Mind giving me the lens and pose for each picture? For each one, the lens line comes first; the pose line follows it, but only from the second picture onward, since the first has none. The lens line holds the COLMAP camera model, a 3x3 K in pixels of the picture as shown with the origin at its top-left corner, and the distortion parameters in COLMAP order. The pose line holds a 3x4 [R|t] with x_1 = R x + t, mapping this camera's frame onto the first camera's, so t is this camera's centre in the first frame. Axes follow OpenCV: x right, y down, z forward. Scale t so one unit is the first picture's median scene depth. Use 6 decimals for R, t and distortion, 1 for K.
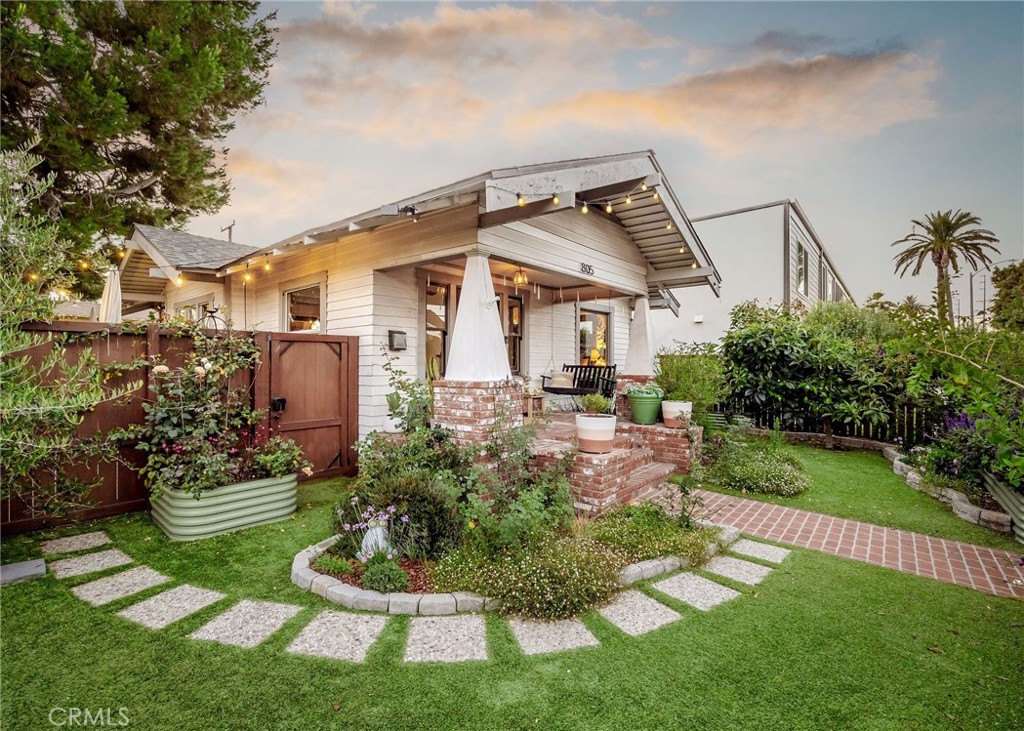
lens RADIAL K [[469.5, 0, 512.0], [0, 469.5, 365.5], [0, 0, 1]] dist [-0.017714, 0.000207]
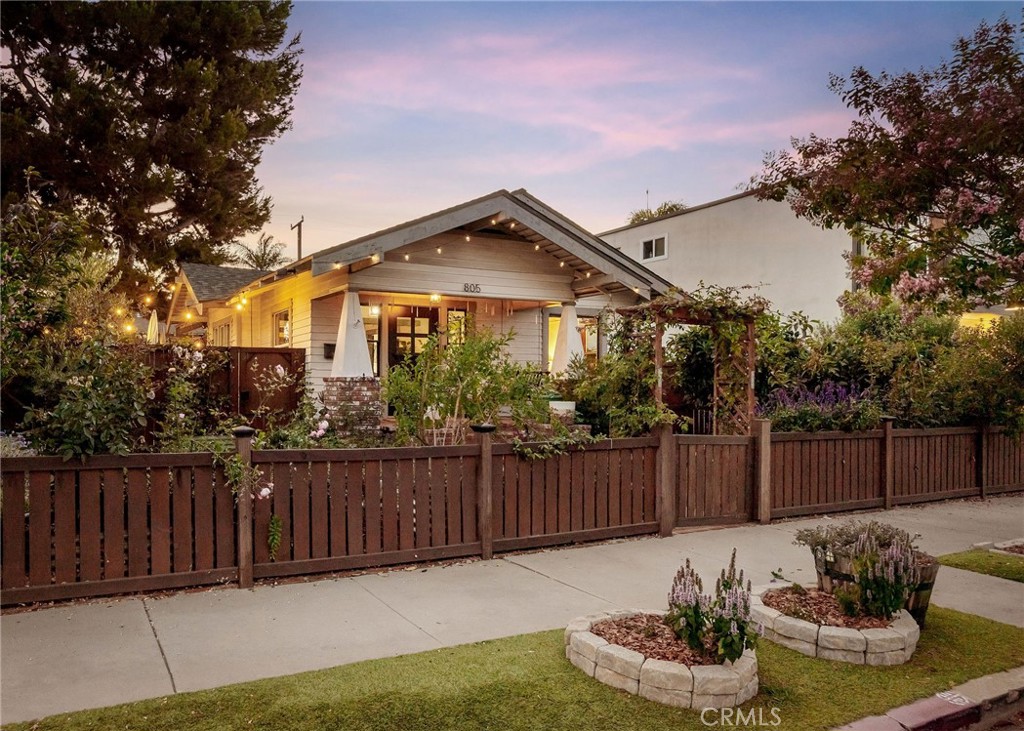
lens RADIAL K [[716.7, 0, 430.4], [0, 716.7, 389.7], [0, 0, 1]] dist [-0.001559, 0.000713]
pose [[0.918426, 0.001755, -0.395588, 1.014662], [-0.000121, 0.999991, 0.004156, 0.059256], [0.395592, -0.003769, 0.918419, -0.927005]]
